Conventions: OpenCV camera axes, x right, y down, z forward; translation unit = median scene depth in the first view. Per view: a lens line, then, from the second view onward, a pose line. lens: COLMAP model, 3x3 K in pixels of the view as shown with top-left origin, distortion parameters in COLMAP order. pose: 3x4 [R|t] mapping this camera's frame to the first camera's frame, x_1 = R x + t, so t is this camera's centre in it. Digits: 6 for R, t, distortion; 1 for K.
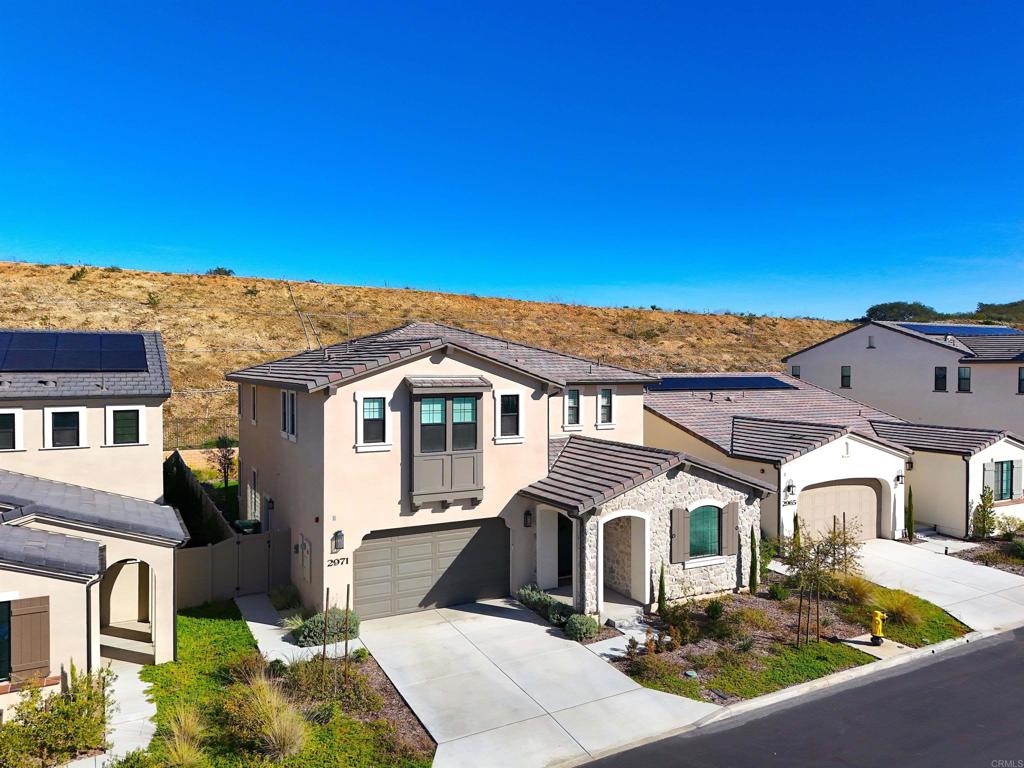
lens RADIAL K [[758.2, 0, 519.8], [0, 758.2, 380.3], [0, 0, 1]] dist [0.085513, -0.084729]
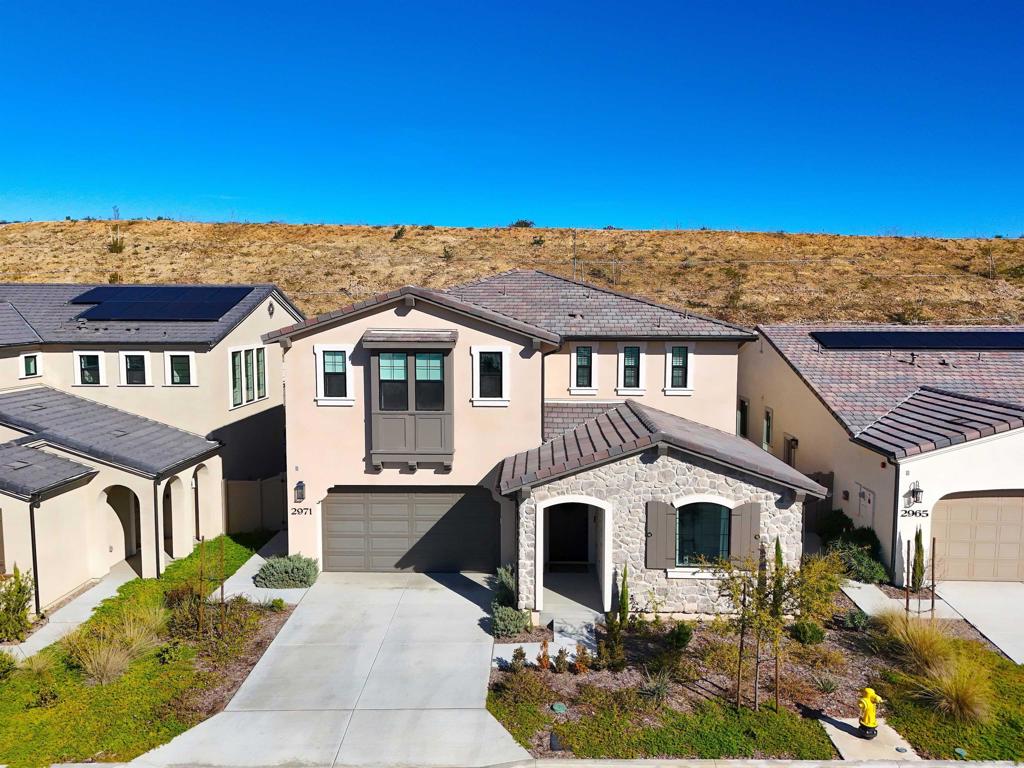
lens RADIAL K [[758.2, 0, 519.8], [0, 758.2, 380.3], [0, 0, 1]] dist [0.085513, -0.084729]
pose [[0.865646, 0.047424, -0.498406, 0.476584], [-0.011501, 0.997124, 0.074904, -0.014800], [0.500525, -0.059108, 0.863702, 0.257200]]
